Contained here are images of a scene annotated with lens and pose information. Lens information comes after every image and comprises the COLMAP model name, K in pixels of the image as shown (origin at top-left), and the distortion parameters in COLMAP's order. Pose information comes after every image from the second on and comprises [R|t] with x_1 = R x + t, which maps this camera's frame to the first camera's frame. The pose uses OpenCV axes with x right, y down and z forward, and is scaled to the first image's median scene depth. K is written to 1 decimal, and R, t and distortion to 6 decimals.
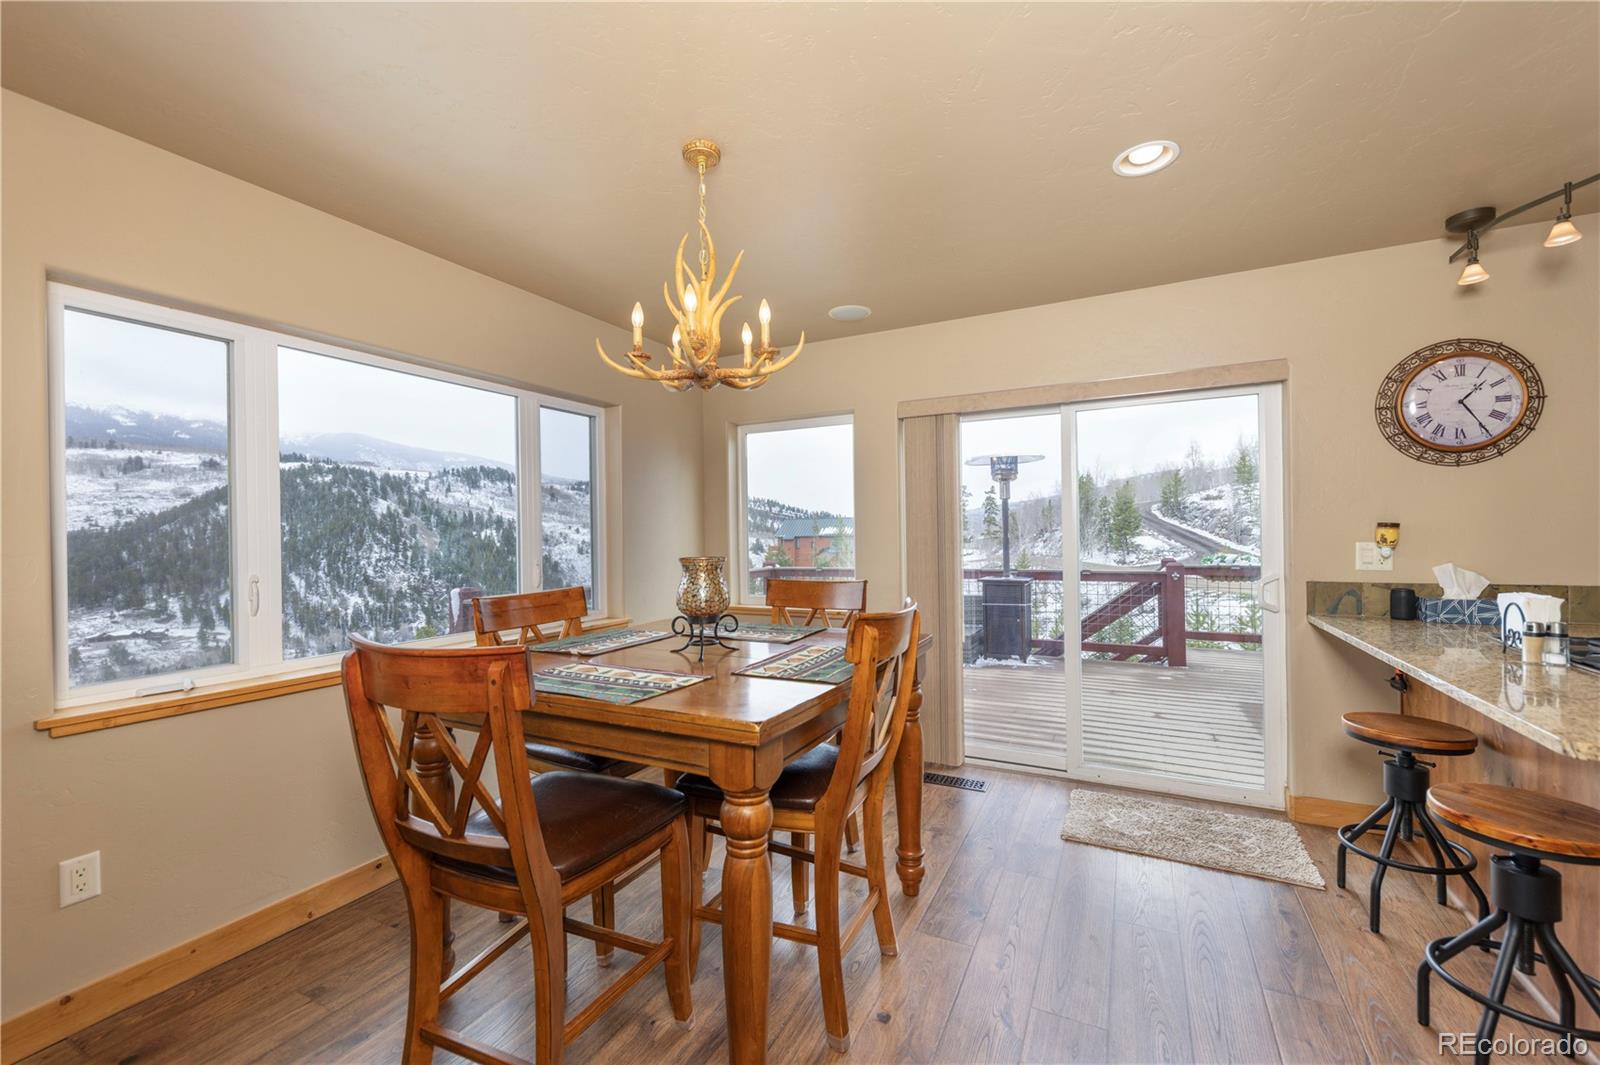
lens RADIAL K [[649.6, 0, 800.0], [0, 649.6, 532.5], [0, 0, 1]] dist [0.013783, -0.006685]
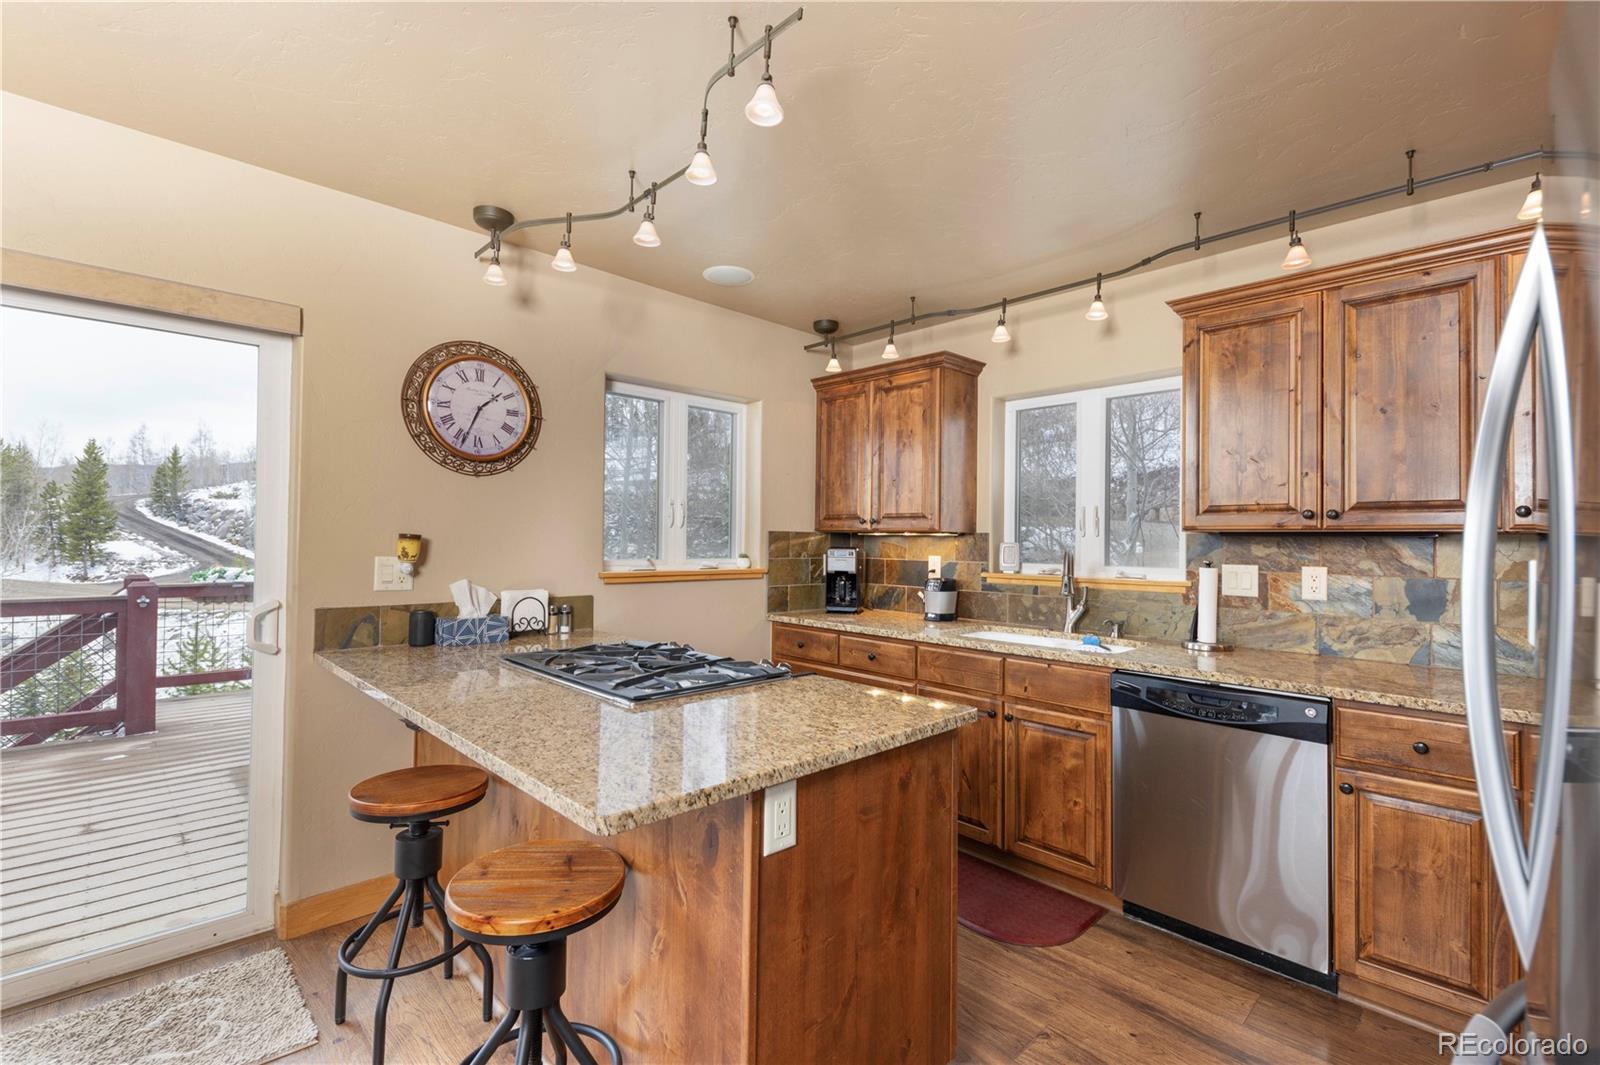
lens RADIAL K [[720.2, 0, 817.2], [0, 720.2, 537.3], [0, 0, 1]] dist [0.018575, -0.010626]
pose [[0.316648, 0.024750, 0.948220, 0.166195], [-0.021638, 0.999588, -0.018865, -0.004304], [-0.948296, -0.014544, 0.317053, 0.189495]]
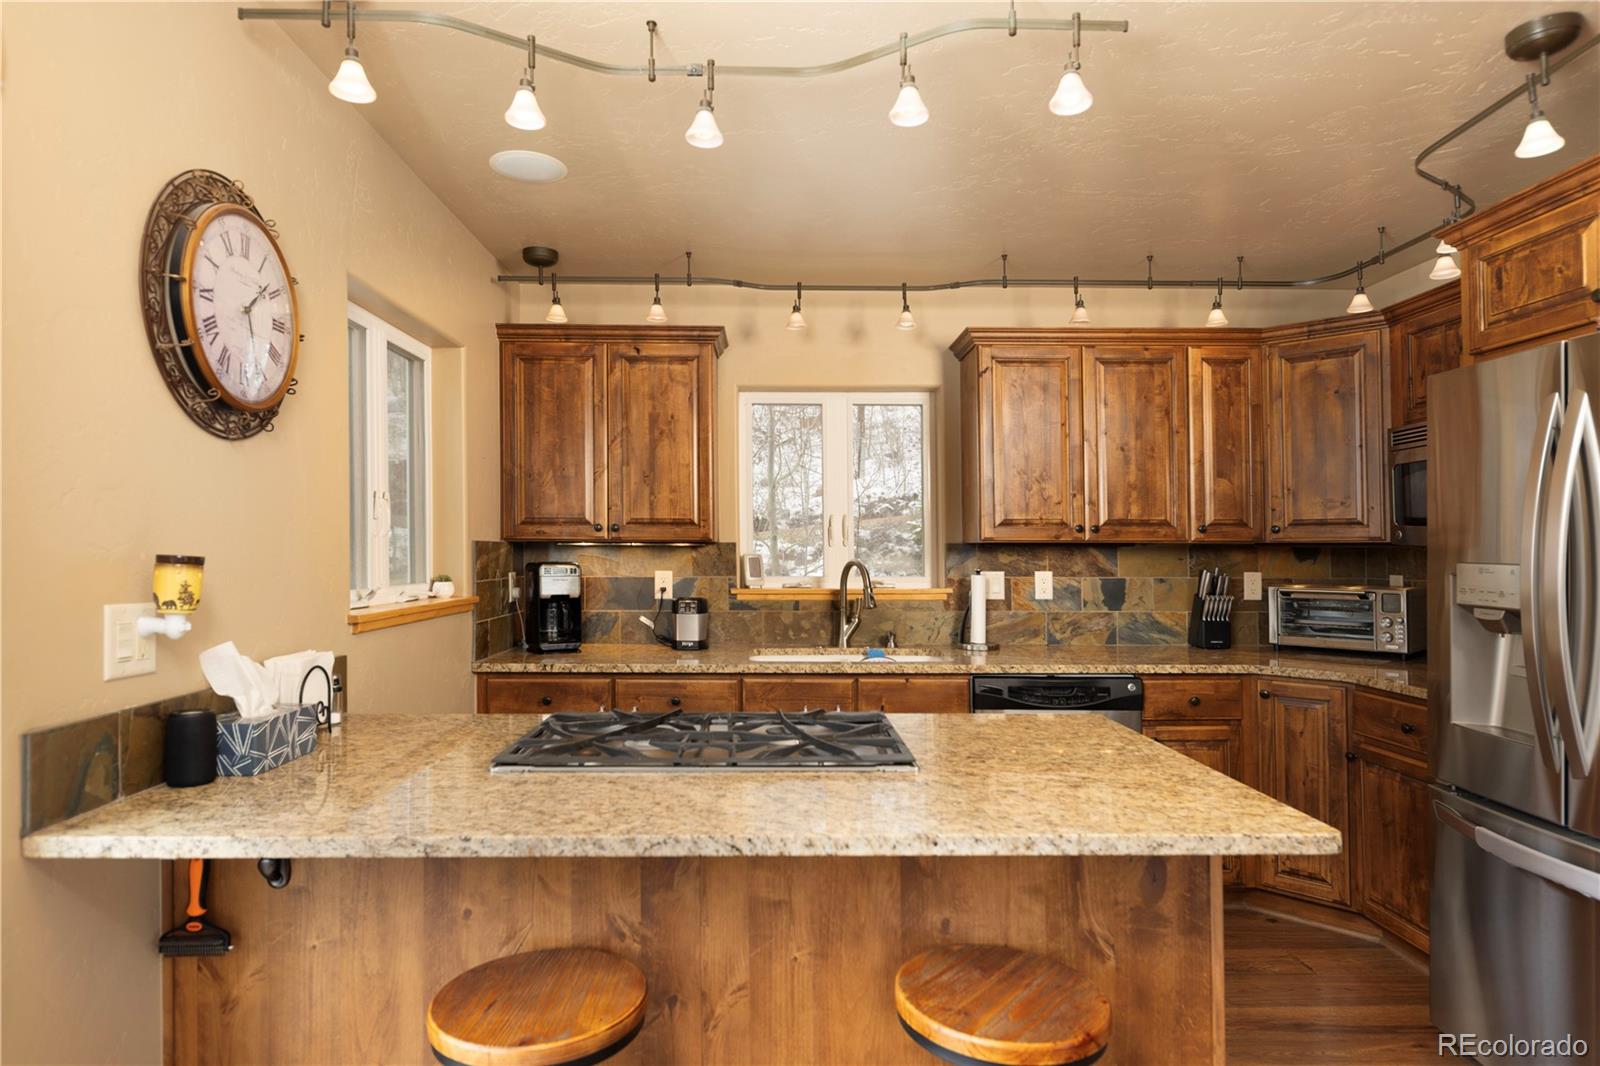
lens RADIAL K [[918.2, 0, 796.9], [0, 918.2, 543.2], [0, 0, 1]] dist [0.001046, -0.000249]
pose [[-0.476153, 0.022347, 0.879078, 0.195216], [0.001430, 0.999695, -0.024639, -0.007048], [-0.879361, -0.010475, -0.476040, 0.902004]]
